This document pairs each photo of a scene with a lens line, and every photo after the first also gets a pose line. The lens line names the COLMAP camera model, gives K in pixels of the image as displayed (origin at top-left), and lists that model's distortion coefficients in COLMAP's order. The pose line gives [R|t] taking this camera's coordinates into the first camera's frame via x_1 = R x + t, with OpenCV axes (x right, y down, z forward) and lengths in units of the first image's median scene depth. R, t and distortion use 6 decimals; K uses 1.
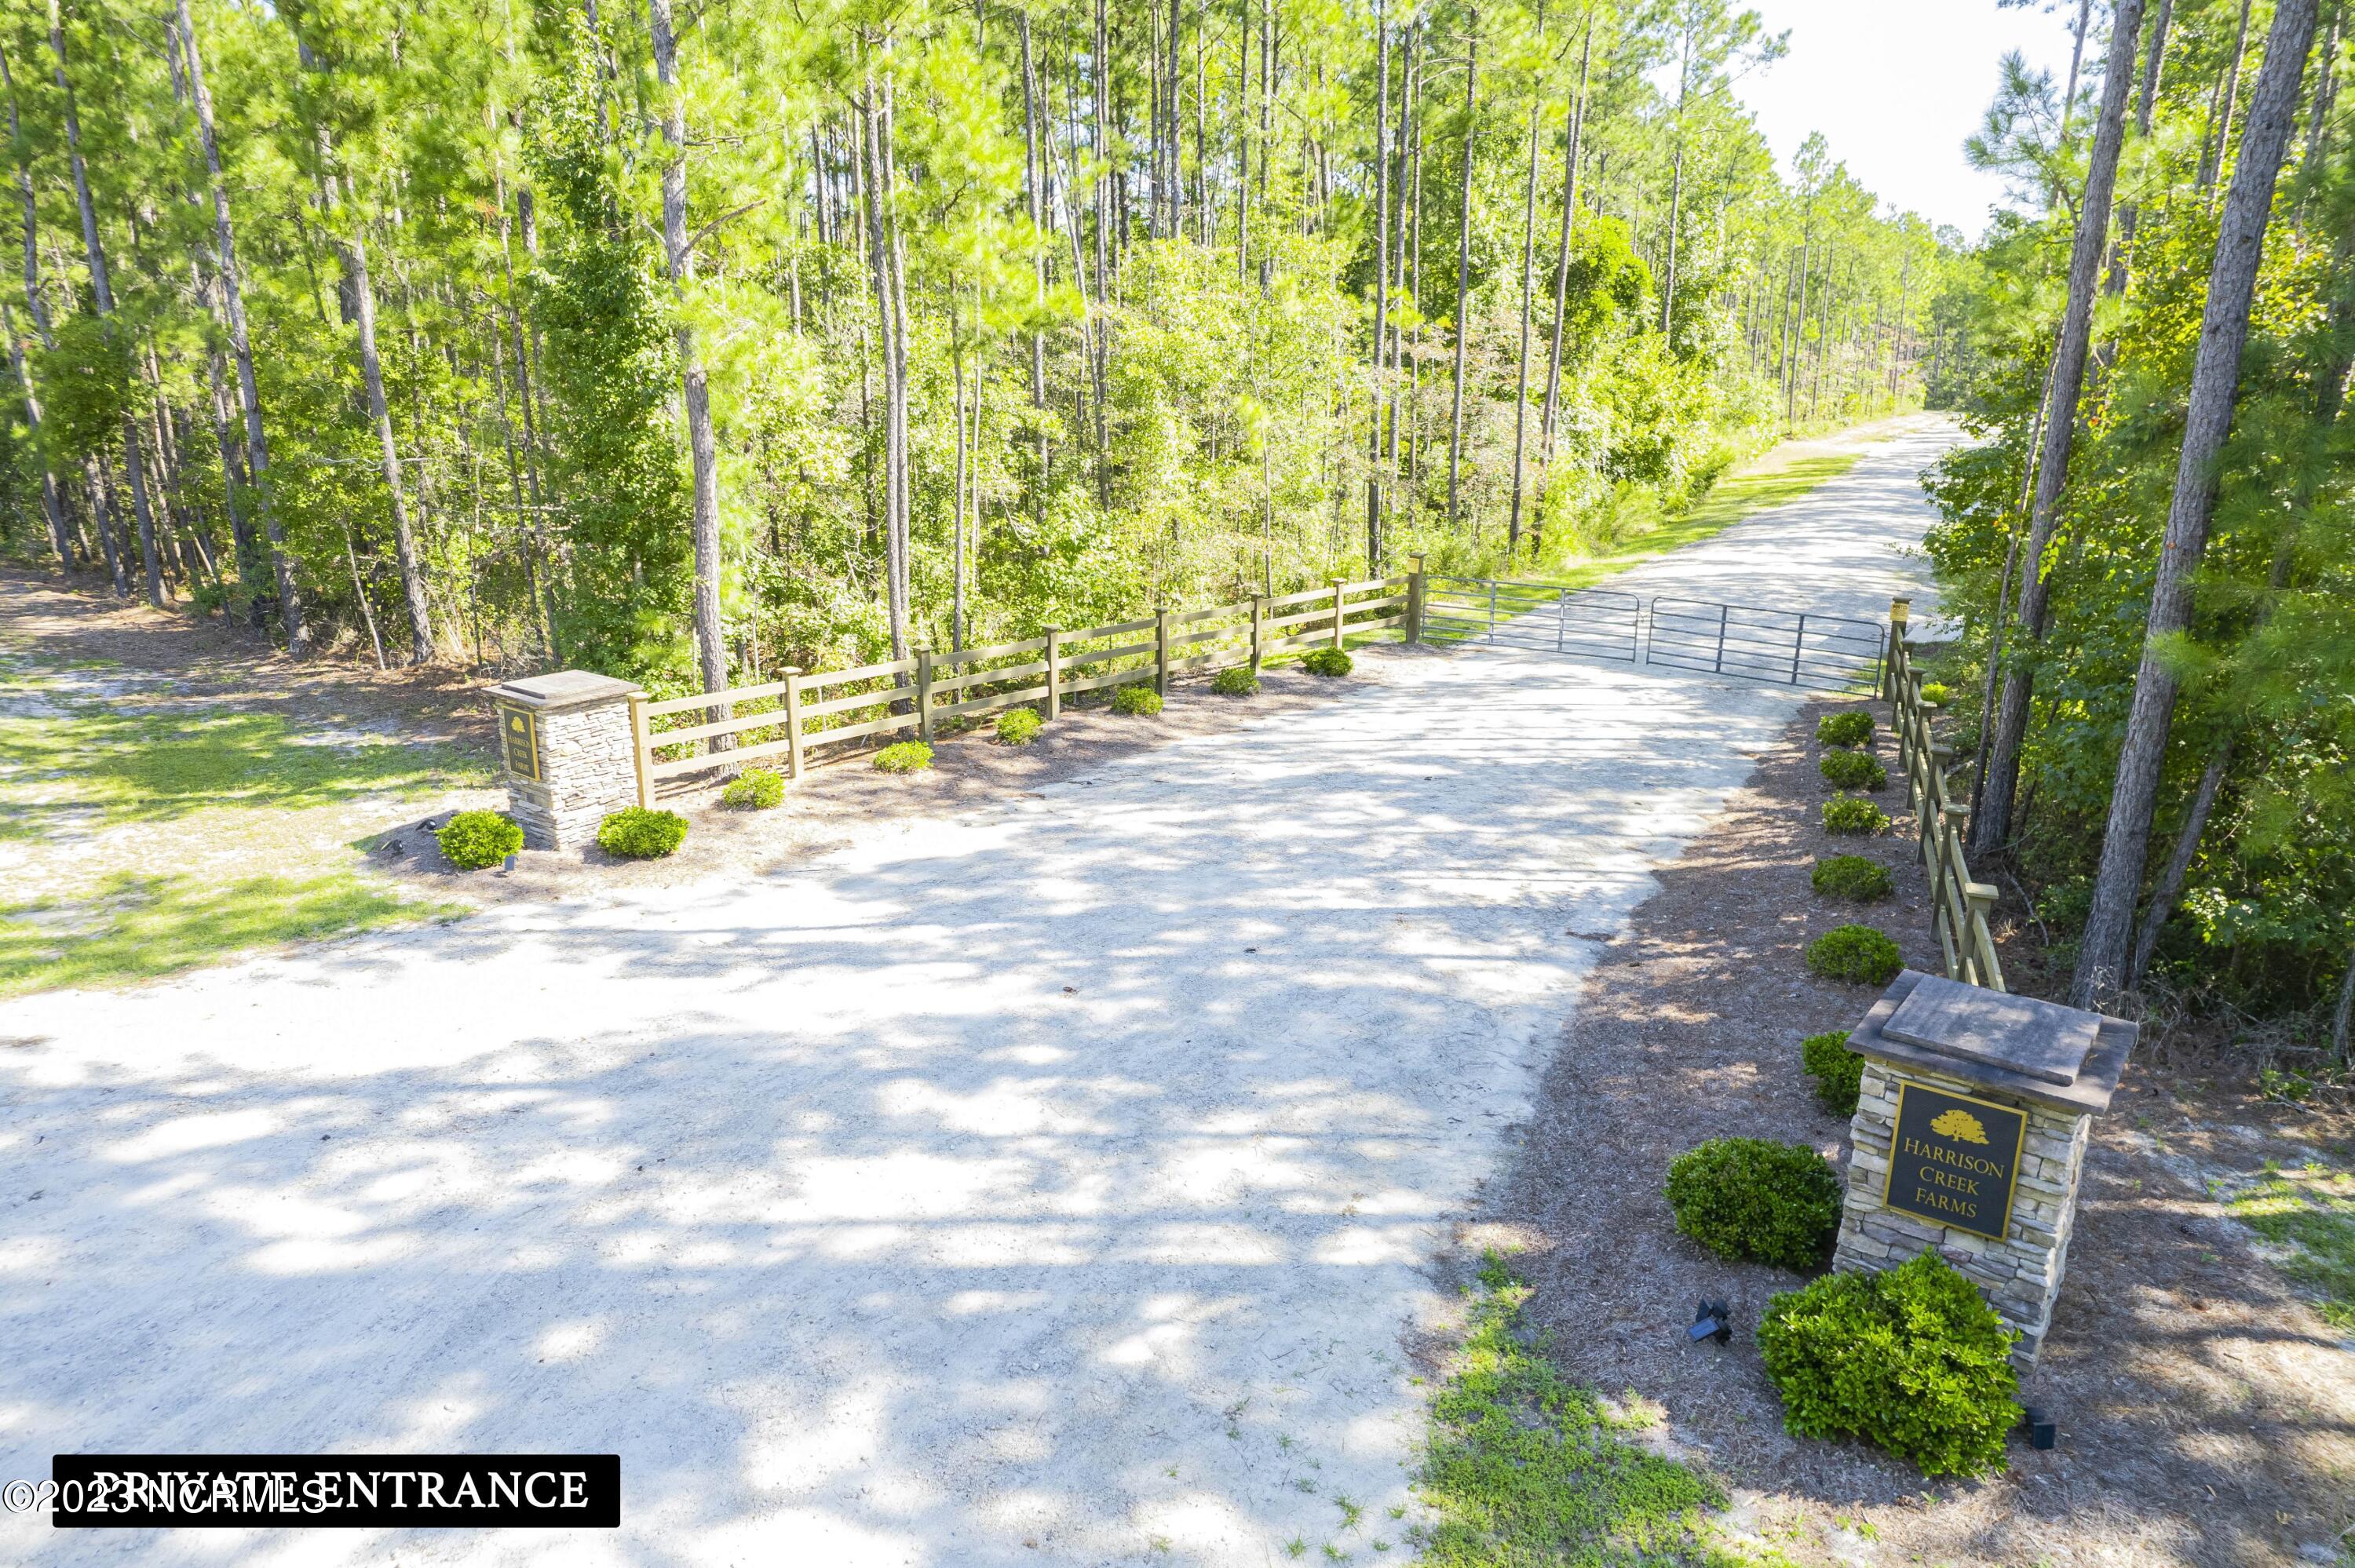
lens RADIAL K [[1508.9, 0, 1184.6], [0, 1508.9, 793.7], [0, 0, 1]] dist [-0.080162, 0.071603]
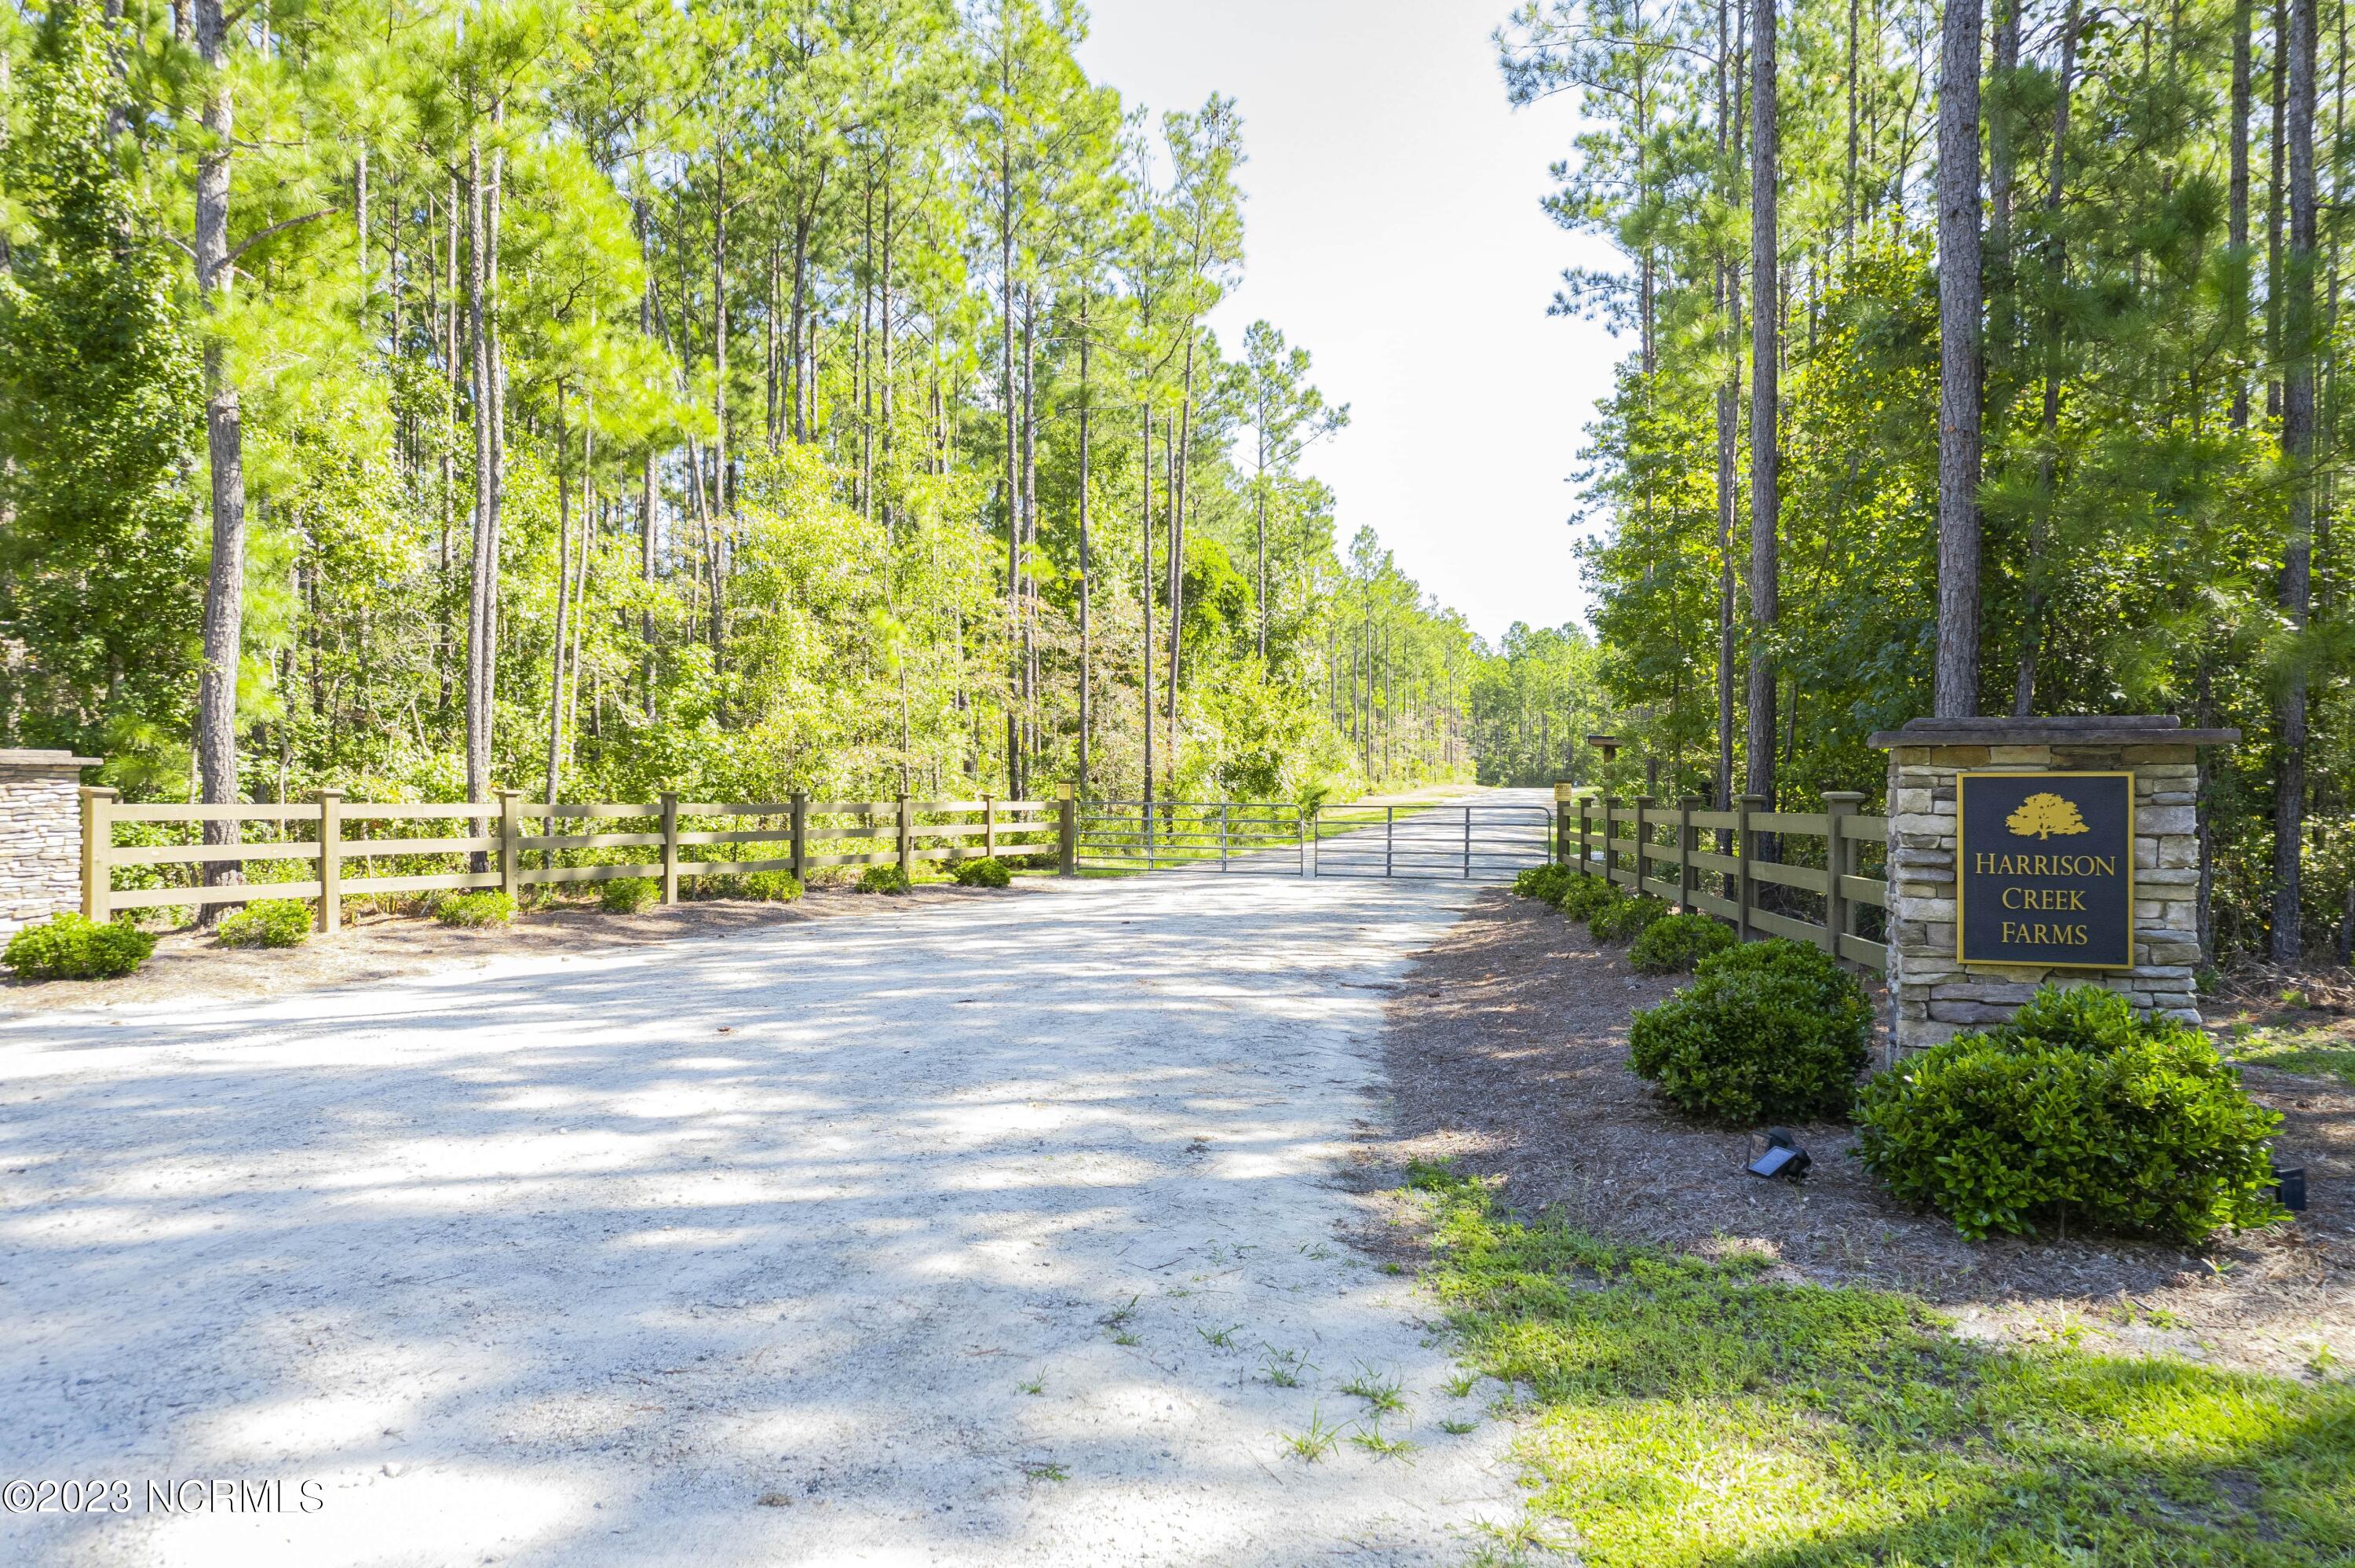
lens RADIAL K [[1501.9, 0, 1180.8], [0, 1501.9, 794.2], [0, 0, 1]] dist [-0.080893, 0.077283]
pose [[0.964412, -0.004287, 0.264368, -0.031421], [0.076539, 0.961586, -0.263619, 0.129835], [-0.253082, 0.274472, 0.927693, 0.145388]]
